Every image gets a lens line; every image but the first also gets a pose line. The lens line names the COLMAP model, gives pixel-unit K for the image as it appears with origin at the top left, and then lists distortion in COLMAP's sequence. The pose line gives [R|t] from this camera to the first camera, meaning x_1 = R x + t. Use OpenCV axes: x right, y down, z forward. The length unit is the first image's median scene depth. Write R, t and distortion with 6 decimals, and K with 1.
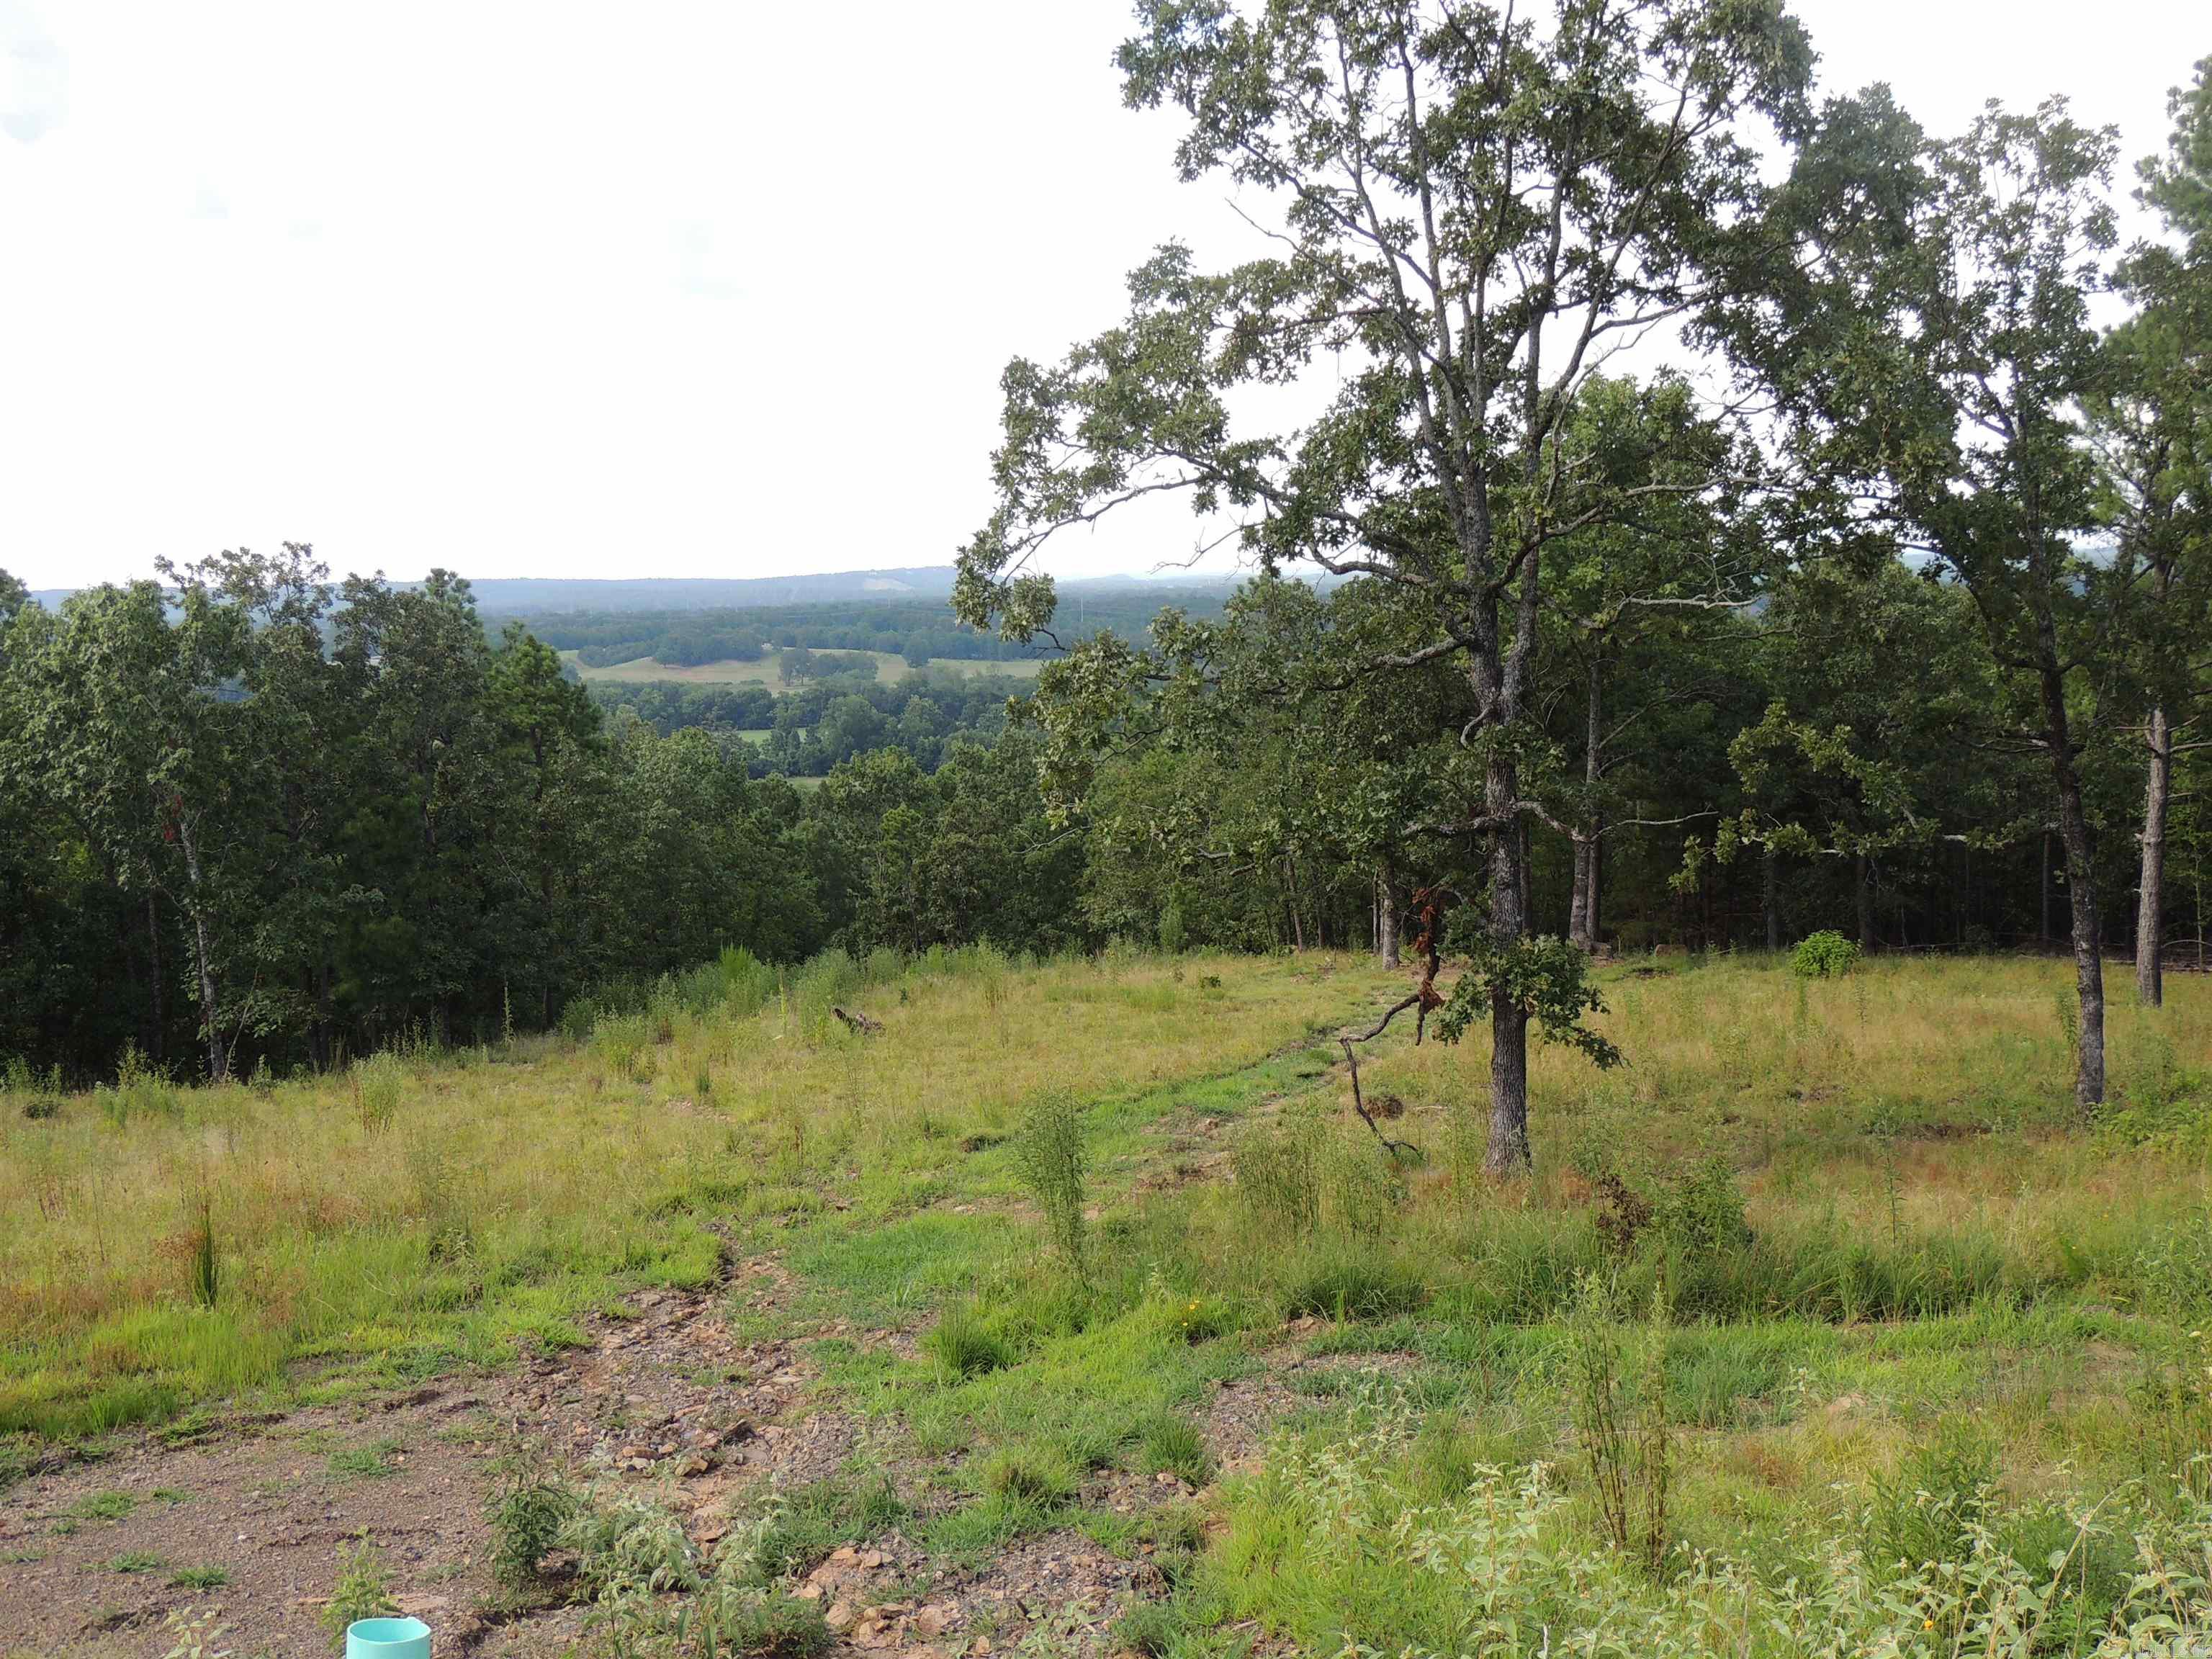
lens RADIAL K [[2469.5, 0, 1111.8], [0, 2469.5, 838.0], [0, 0, 1]] dist [-0.077473, 0.063952]
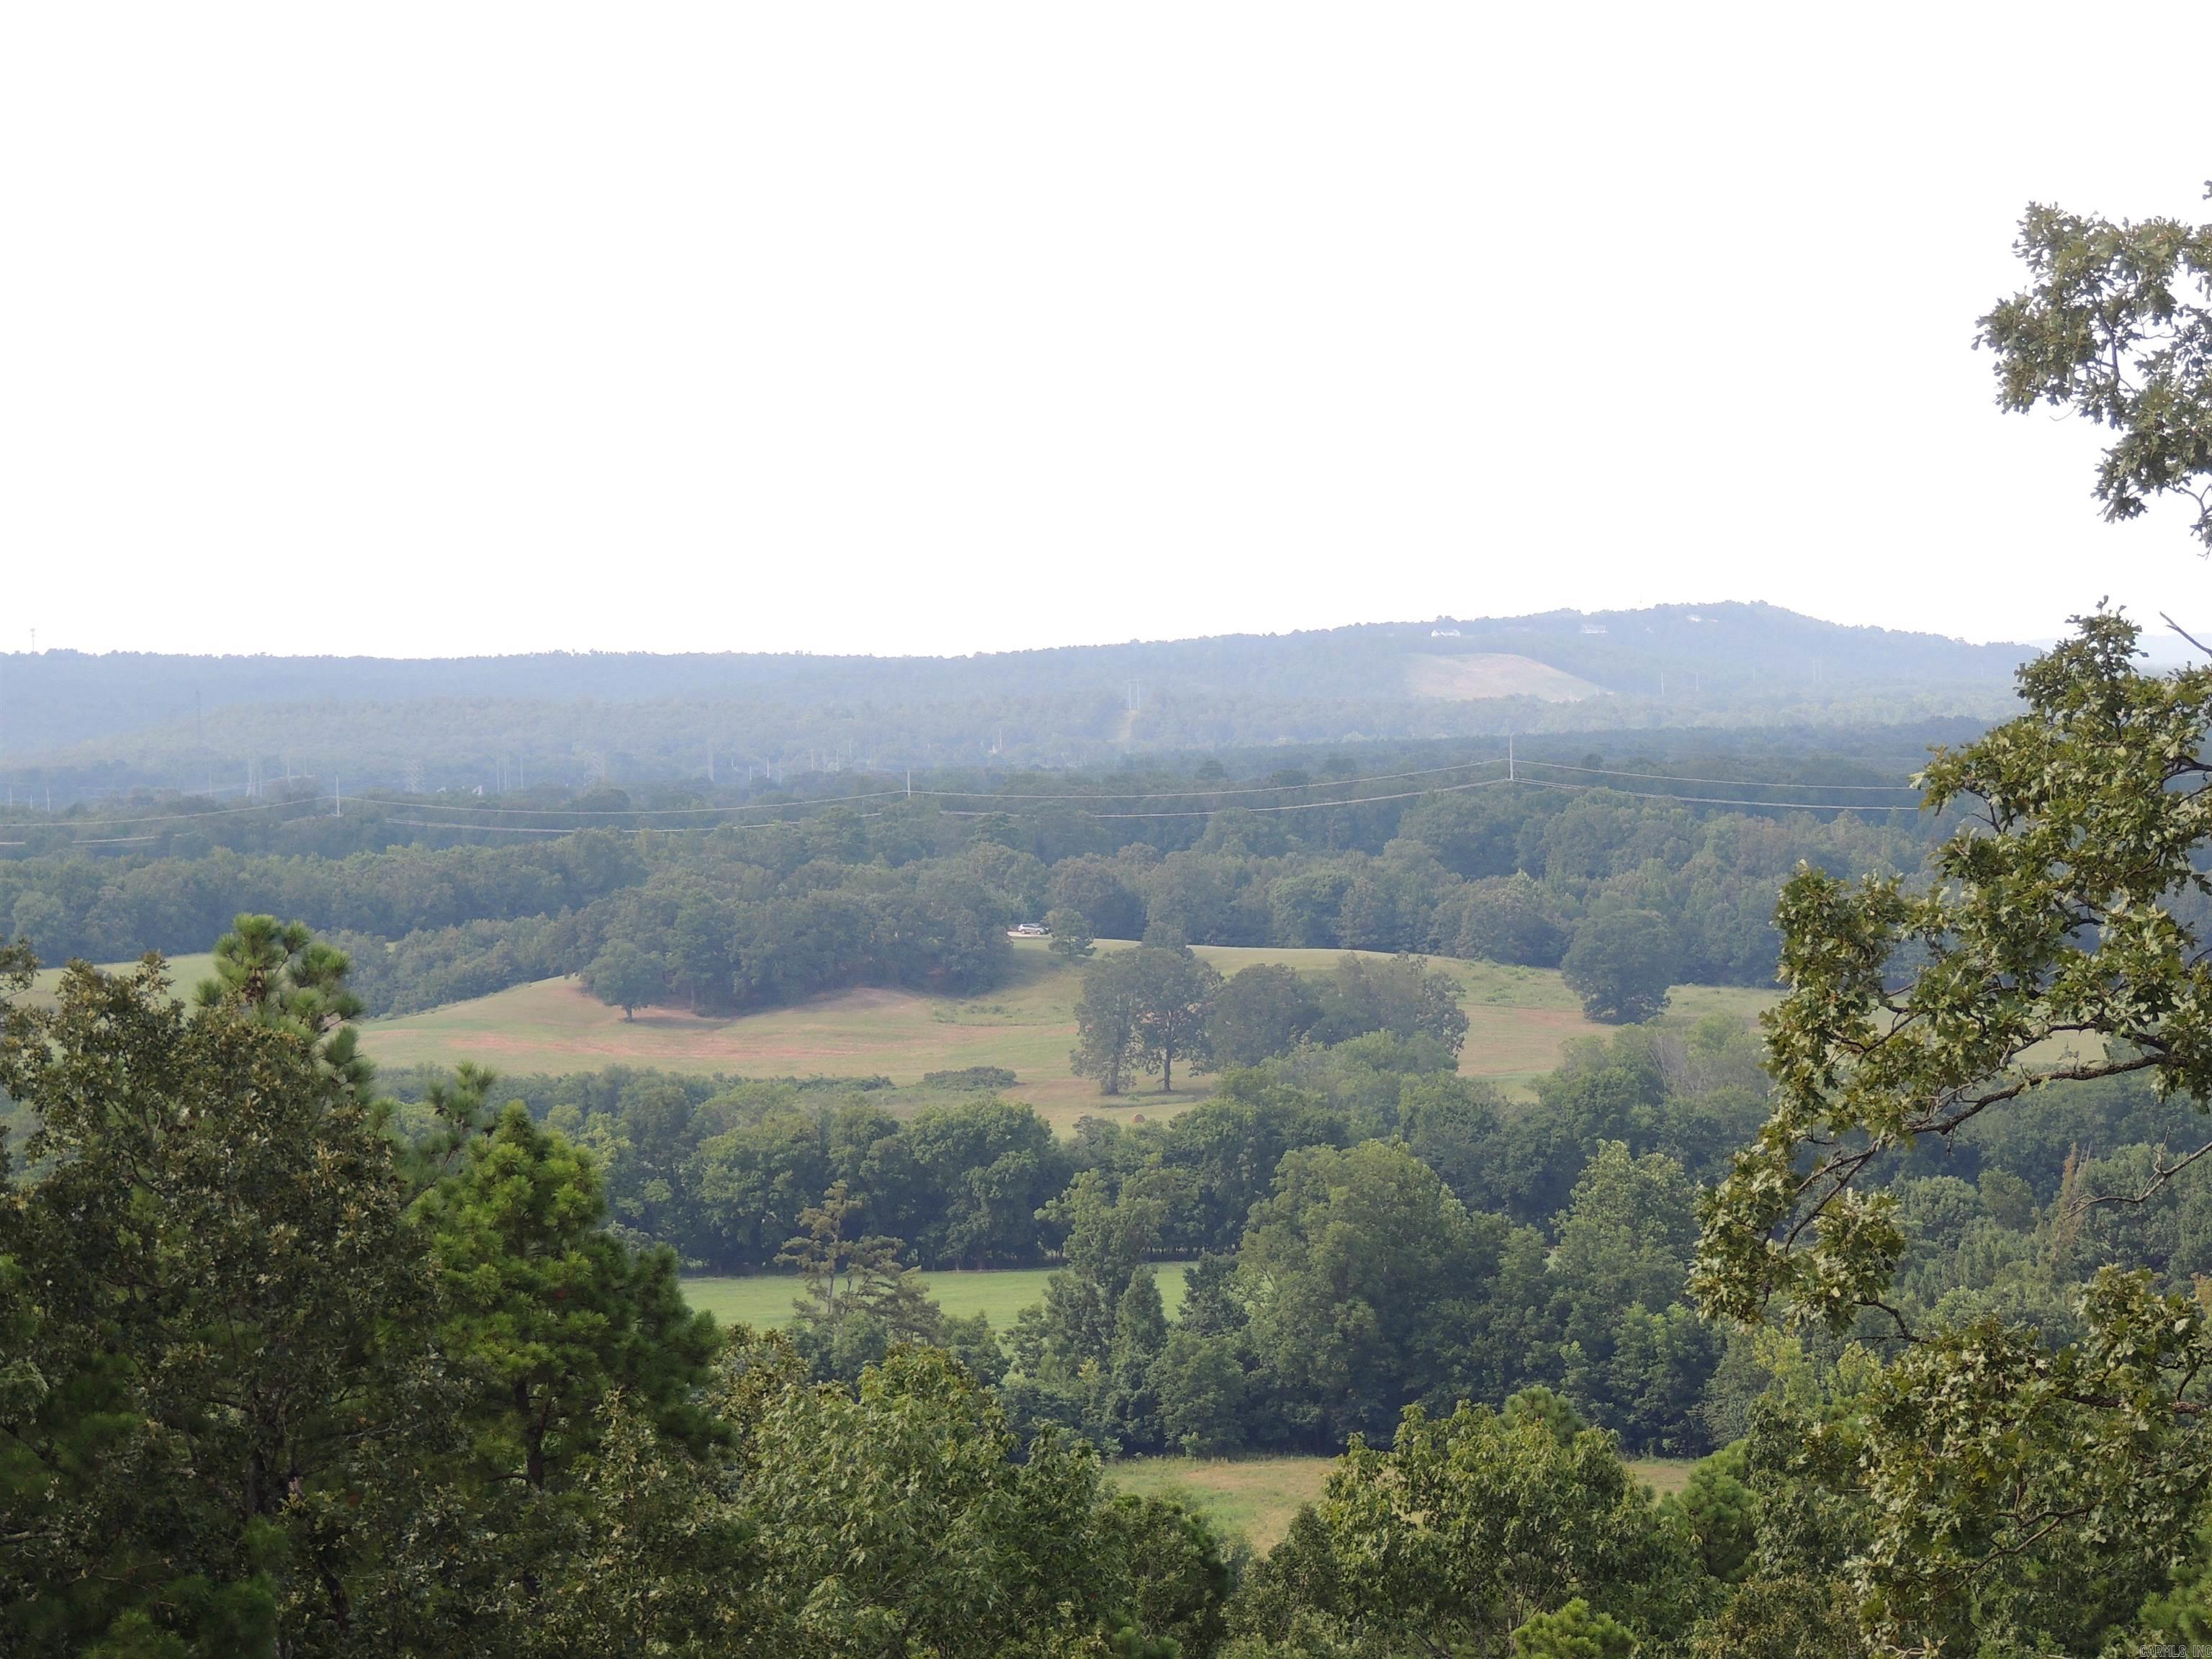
lens RADIAL K [[11482.3, 0, 1106.0], [0, 11482.3, 829.5], [0, 0, 1]] dist [0.188250, 0.545912]
pose [[0.992409, 0.001210, -0.122977, 0.067545], [-0.010520, 0.997121, -0.075087, -0.001110], [0.122532, 0.075811, 0.989565, -0.872889]]
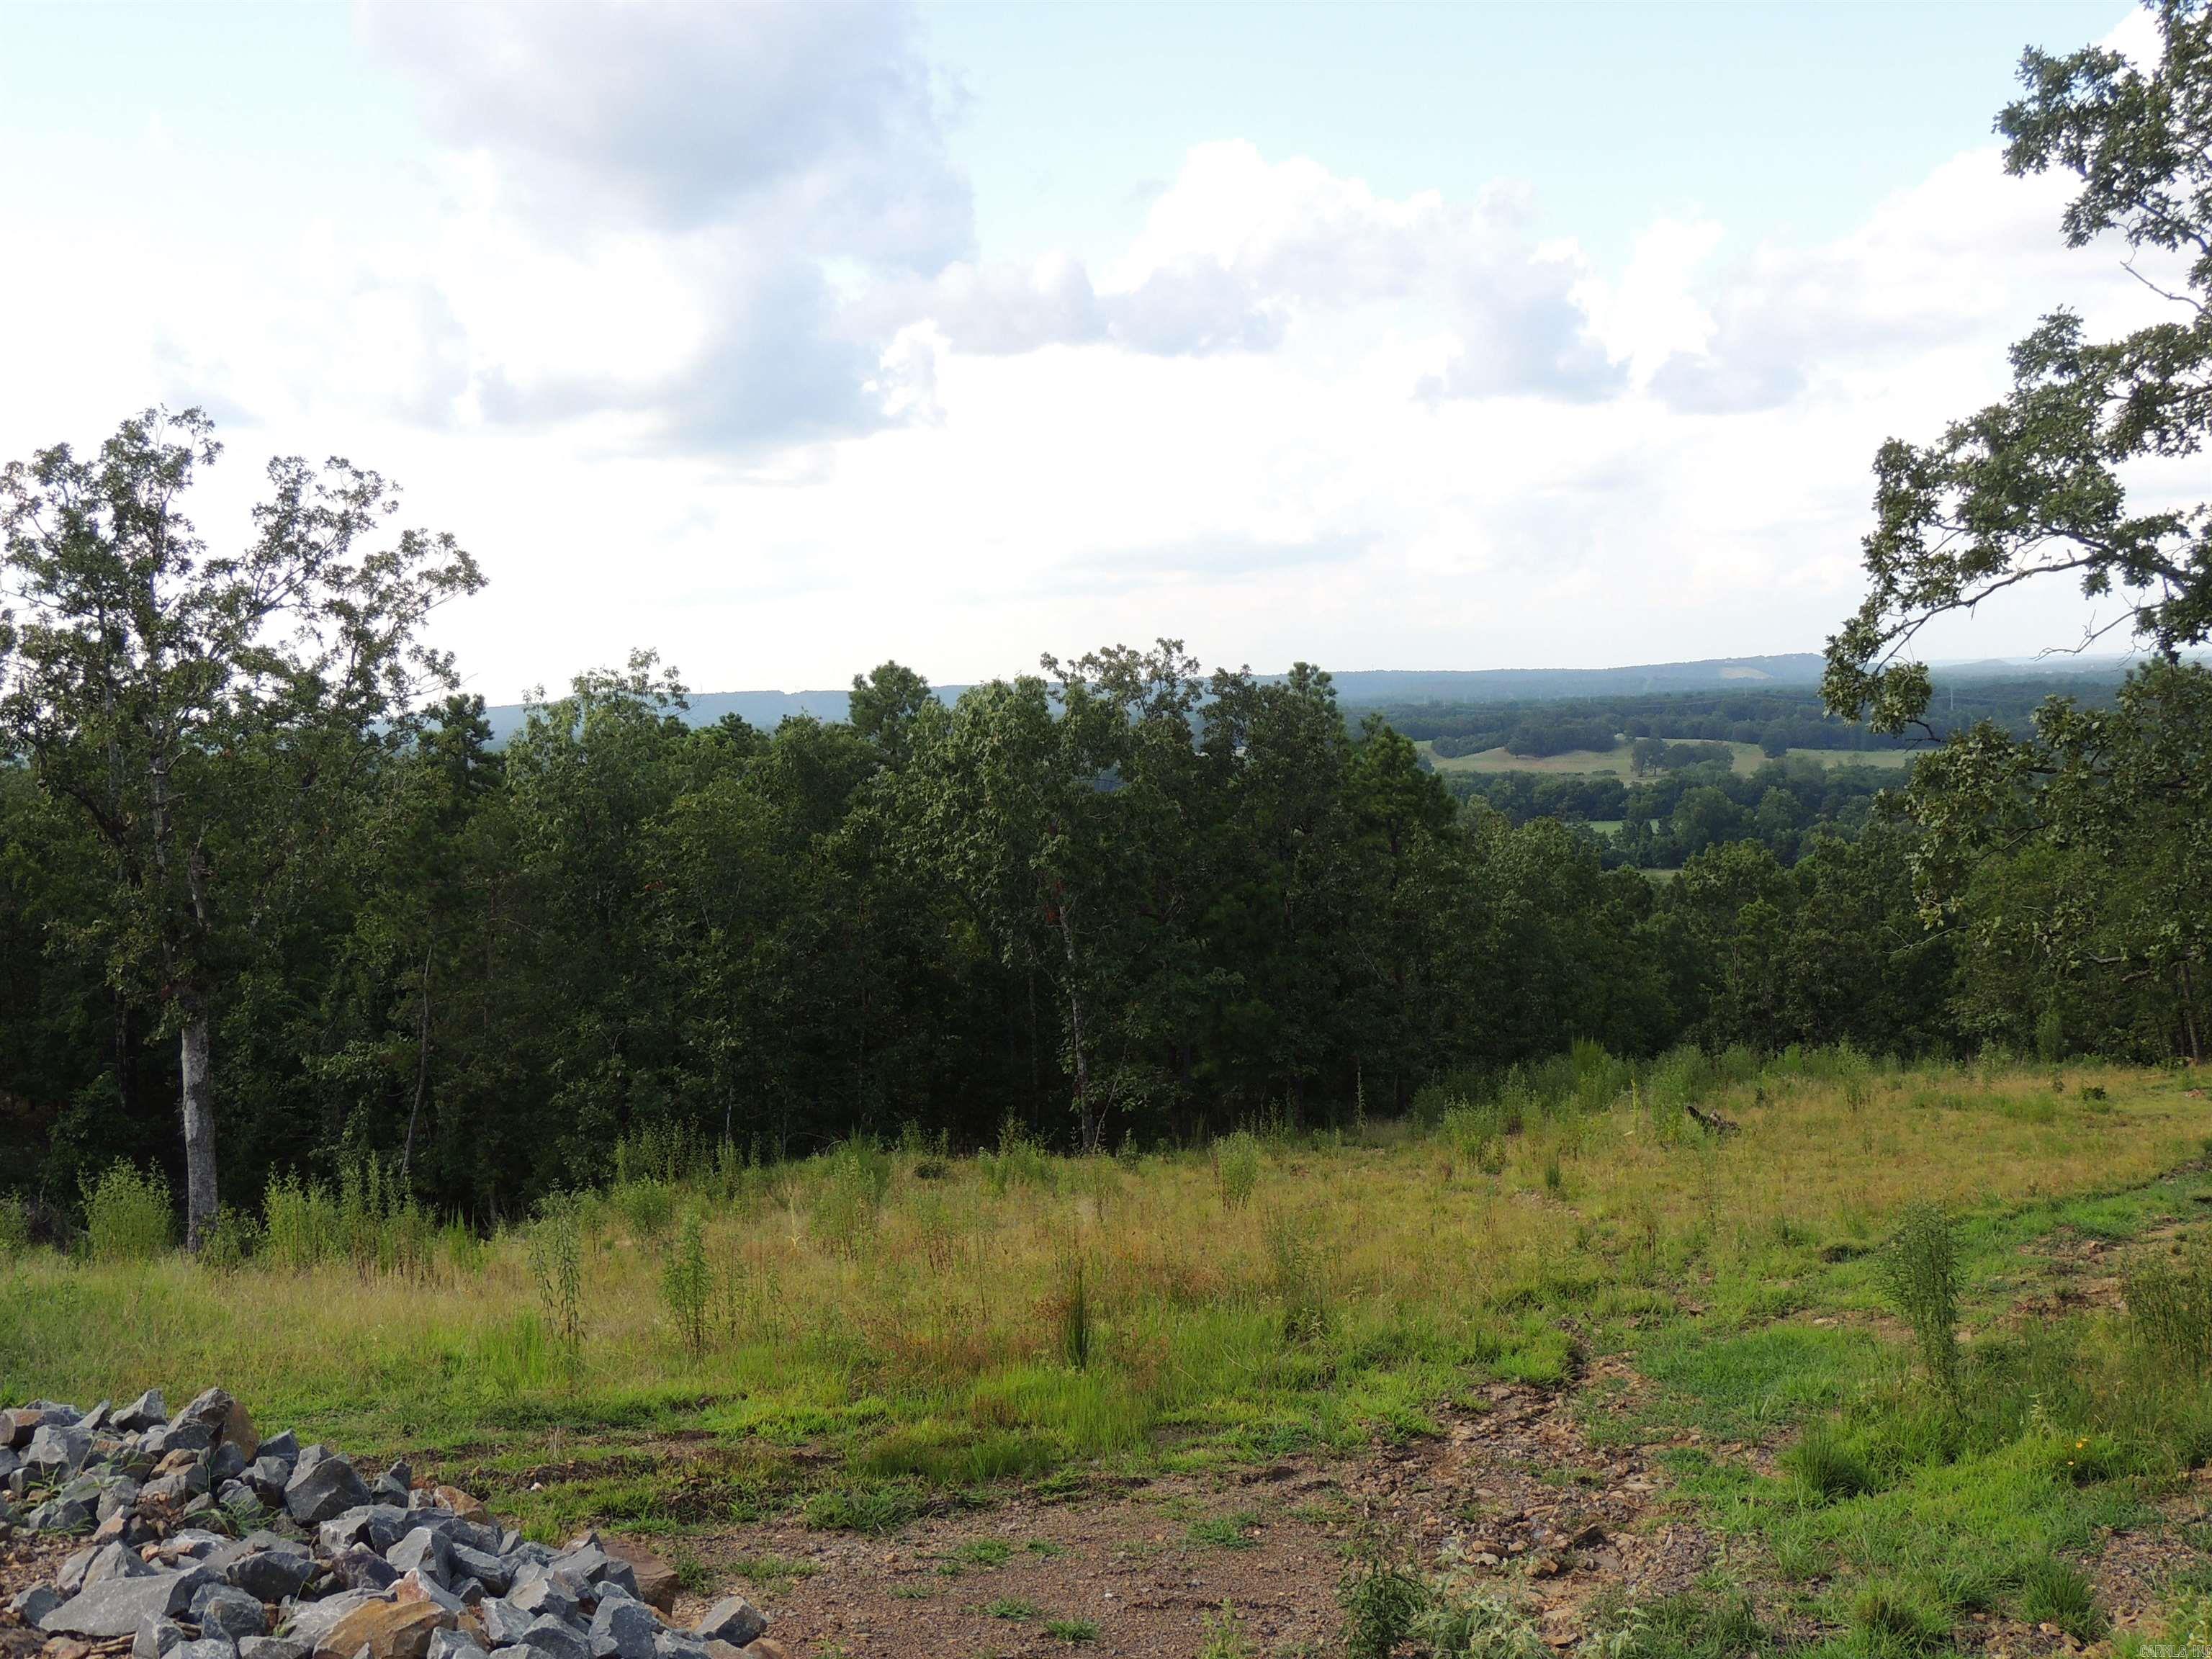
lens RADIAL K [[2469.5, 0, 1111.8], [0, 2469.5, 838.0], [0, 0, 1]] dist [-0.077473, 0.063952]
pose [[0.942215, 0.007984, -0.334914, -0.002033], [-0.020185, 0.999253, -0.032965, -0.000591], [0.334400, 0.037821, 0.941672, 0.000094]]
